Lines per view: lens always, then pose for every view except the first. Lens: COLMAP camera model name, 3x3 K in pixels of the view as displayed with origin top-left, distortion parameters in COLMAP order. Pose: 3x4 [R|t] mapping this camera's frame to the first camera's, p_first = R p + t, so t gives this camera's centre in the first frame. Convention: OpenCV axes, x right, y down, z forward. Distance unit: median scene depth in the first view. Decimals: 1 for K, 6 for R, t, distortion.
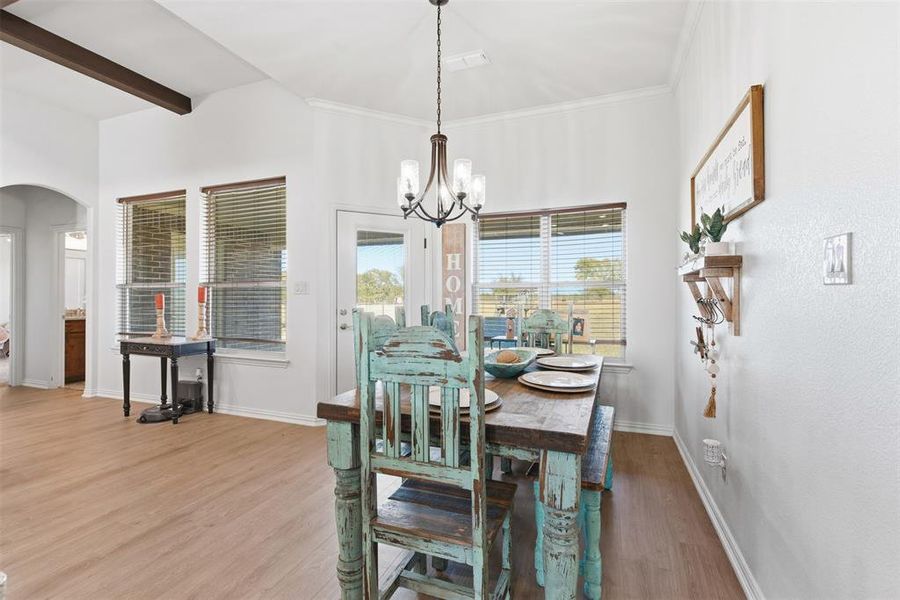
lens RADIAL K [[408.1, 0, 452.0], [0, 408.1, 291.0], [0, 0, 1]] dist [0.009900, -0.000045]
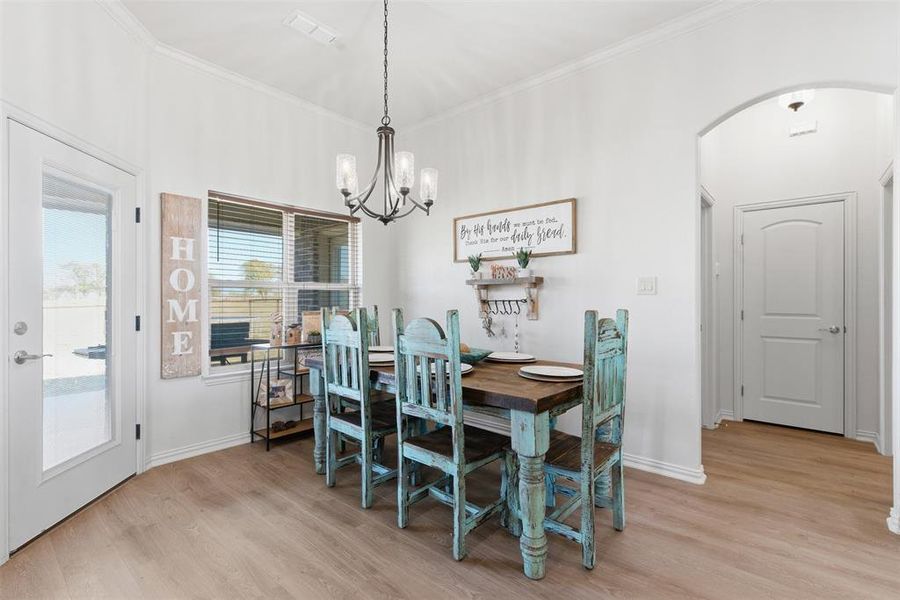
lens RADIAL K [[411.3, 0, 450.0], [0, 411.3, 300.0], [0, 0, 1]] dist [0.002195, -0.000560]
pose [[0.335023, 0.000308, 0.942210, -0.759270], [-0.015638, 0.999864, 0.005234, 0.009422], [-0.942080, -0.016488, 0.334982, 0.462843]]
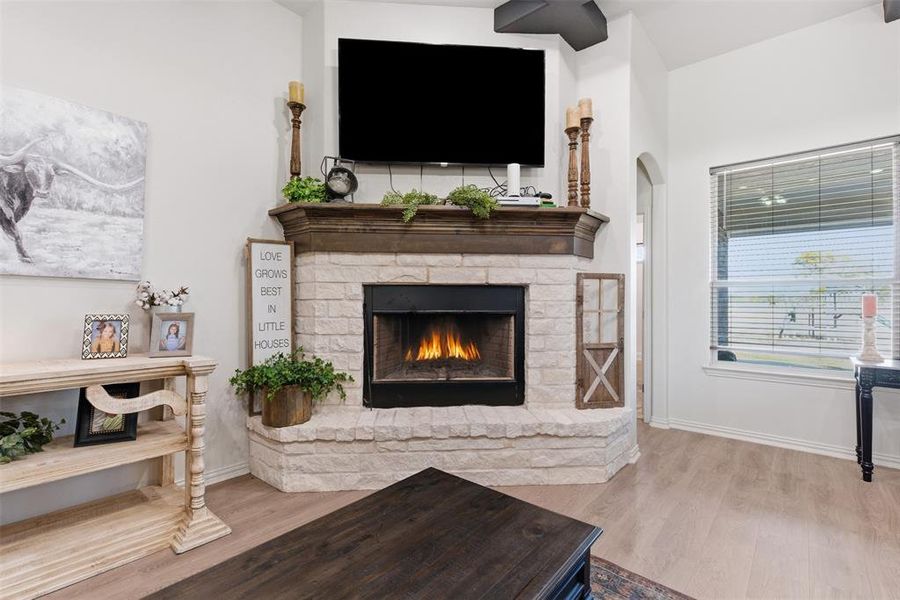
lens RADIAL K [[411.3, 0, 450.0], [0, 411.3, 300.0], [0, 0, 1]] dist [0.002195, -0.000560]
pose [[0.940550, 0.000285, -0.339655, -1.684041], [0.004530, 0.999900, 0.013385, 0.005232], [0.339625, -0.014128, 0.940455, 0.216153]]
